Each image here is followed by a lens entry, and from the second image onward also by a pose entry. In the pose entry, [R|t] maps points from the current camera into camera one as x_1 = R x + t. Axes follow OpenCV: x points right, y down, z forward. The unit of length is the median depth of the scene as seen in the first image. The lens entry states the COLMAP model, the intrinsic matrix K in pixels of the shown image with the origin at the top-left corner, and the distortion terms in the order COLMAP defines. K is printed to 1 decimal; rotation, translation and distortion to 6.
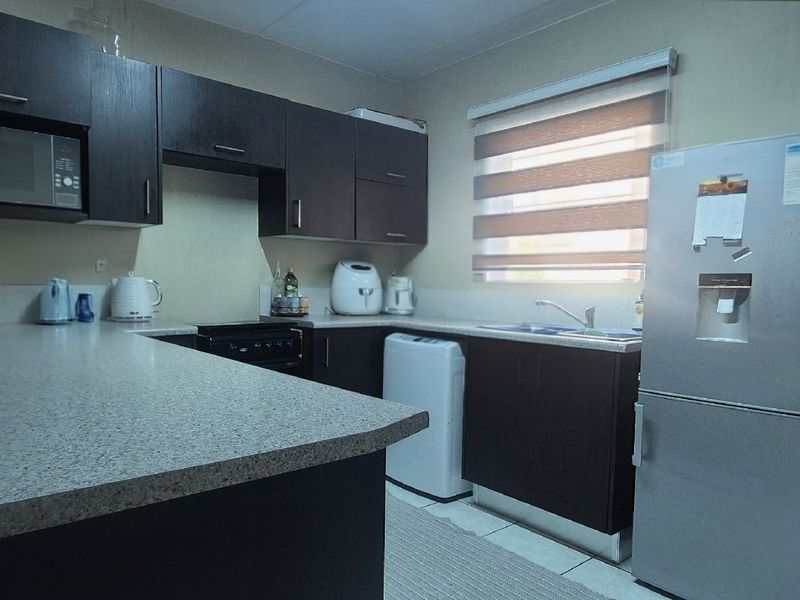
lens RADIAL K [[561.4, 0, 405.7], [0, 561.4, 315.6], [0, 0, 1]] dist [0.000013, 0.001880]
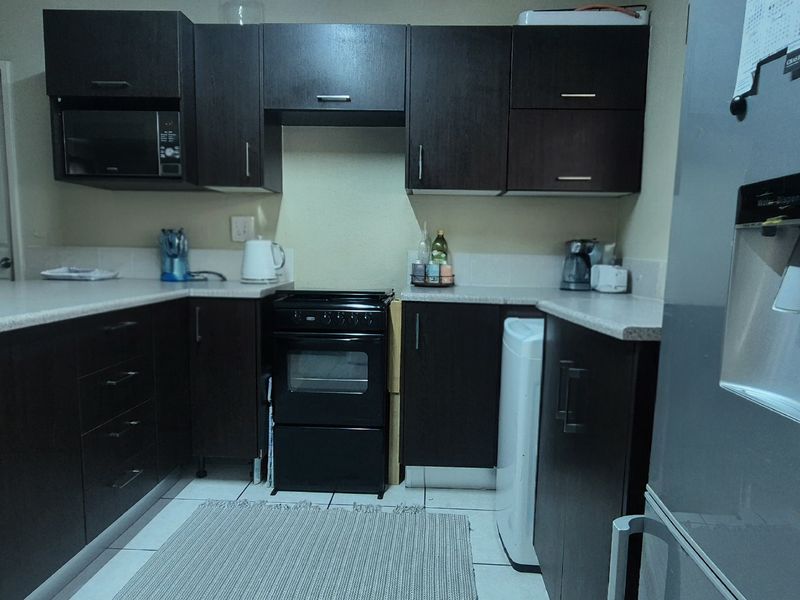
lens RADIAL K [[561.4, 0, 404.5], [0, 561.4, 306.3], [0, 0, 1]] dist [0.000013, 0.001880]
pose [[0.723529, 0.064056, -0.687316, 0.445270], [-0.046713, 0.997946, 0.043831, -0.006018], [0.688712, 0.000393, 0.725035, 0.456473]]
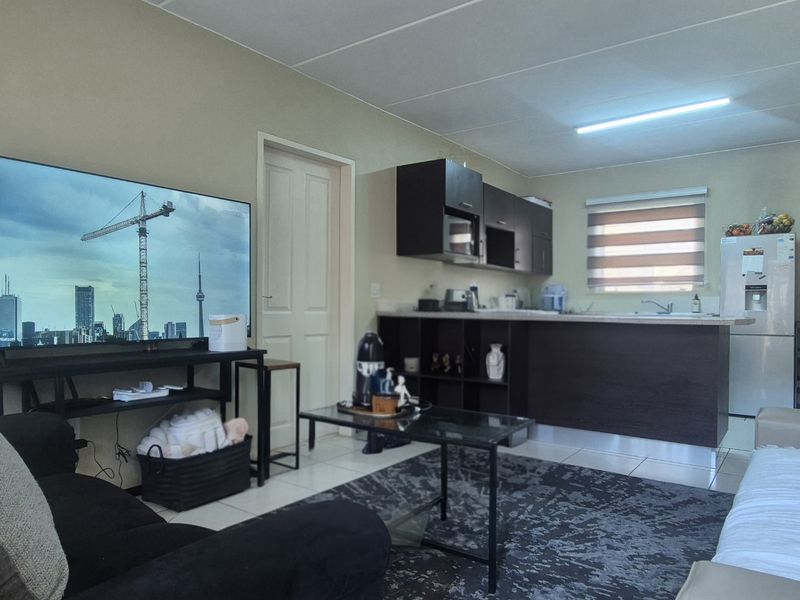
lens RADIAL K [[561.4, 0, 407.0], [0, 561.4, 299.3], [0, 0, 1]] dist [0.000013, 0.001880]
pose [[0.977336, -0.002080, 0.211686, -1.116574], [0.017049, 0.997477, -0.068914, 0.102351], [-0.211008, 0.070961, 0.974905, -0.855083]]
